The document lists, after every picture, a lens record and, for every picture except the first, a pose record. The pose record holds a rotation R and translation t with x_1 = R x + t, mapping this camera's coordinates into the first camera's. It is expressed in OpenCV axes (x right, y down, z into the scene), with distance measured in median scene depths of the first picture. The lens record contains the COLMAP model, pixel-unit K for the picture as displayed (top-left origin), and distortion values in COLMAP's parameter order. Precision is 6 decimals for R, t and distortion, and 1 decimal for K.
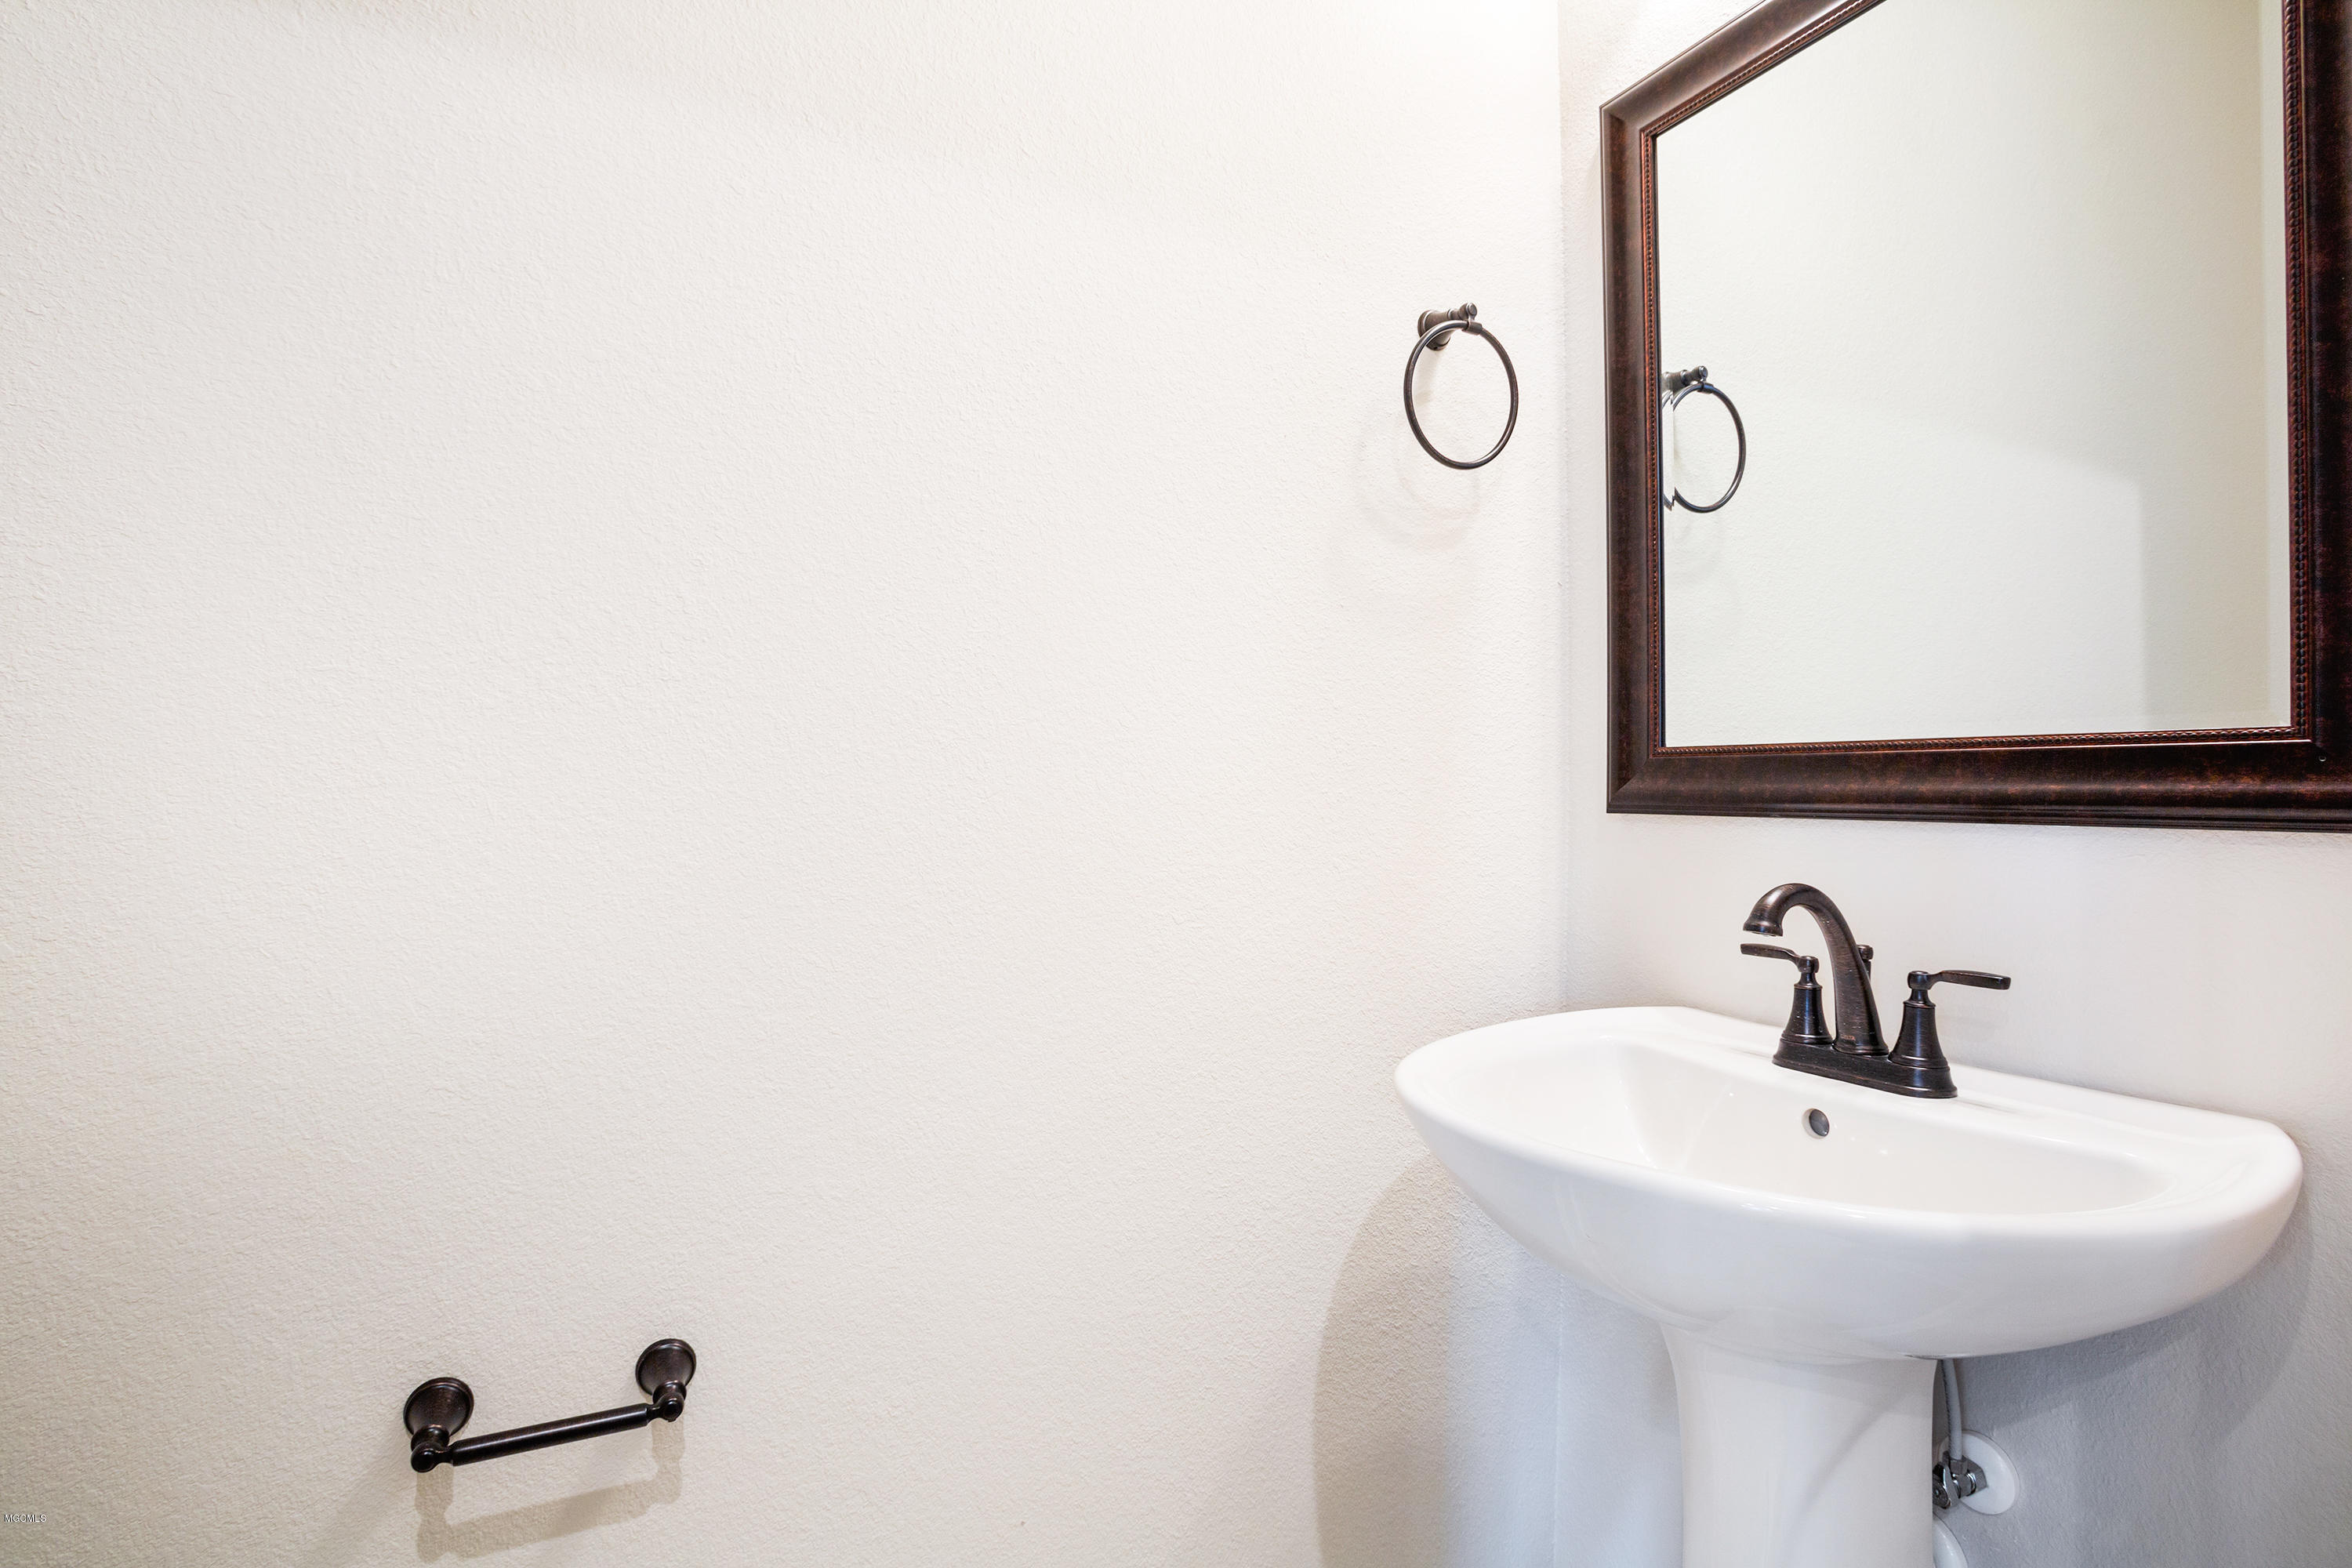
lens RADIAL K [[1153.8, 0, 1166.6], [0, 1153.8, 779.9], [0, 0, 1]] dist [-0.054605, 0.000082]
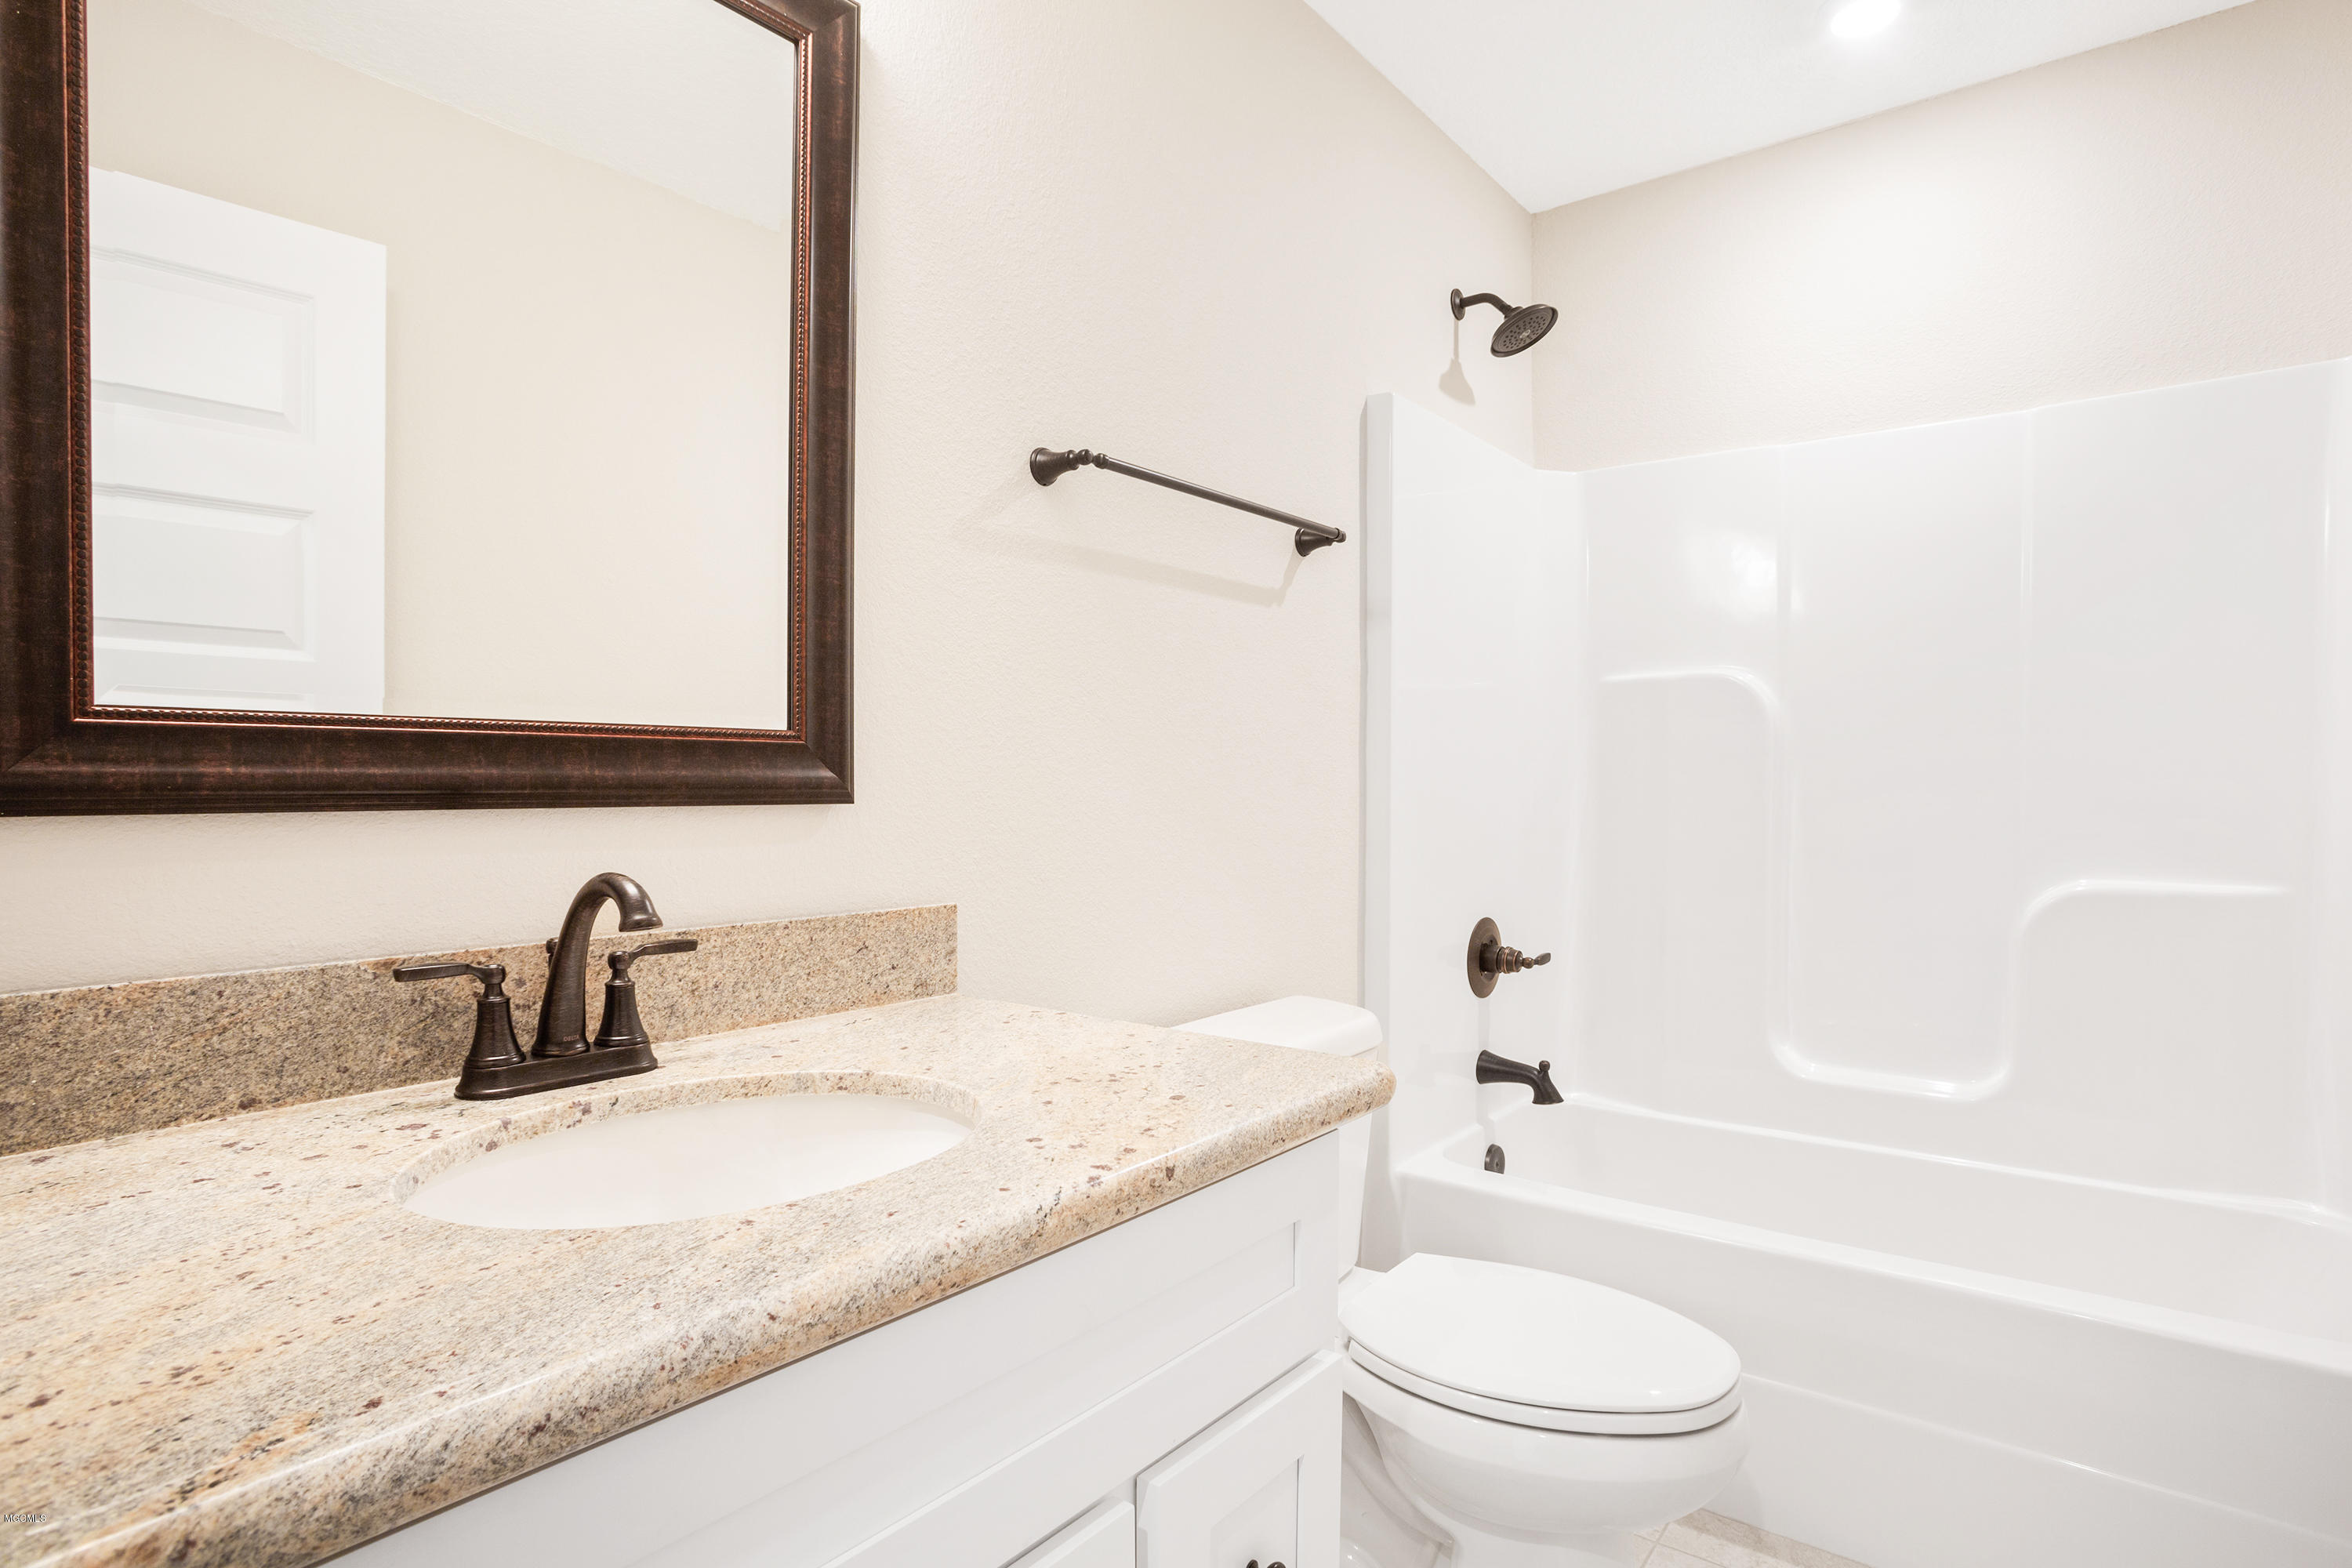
lens RADIAL K [[1237.9, 0, 1172.8], [0, 1237.9, 792.8], [0, 0, 1]] dist [-0.069104, 0.040641]
pose [[-0.411324, -0.017539, 0.911320, -0.541746], [-0.010497, 0.999840, 0.014505, 0.003677], [-0.911429, -0.003600, -0.411443, 0.980606]]
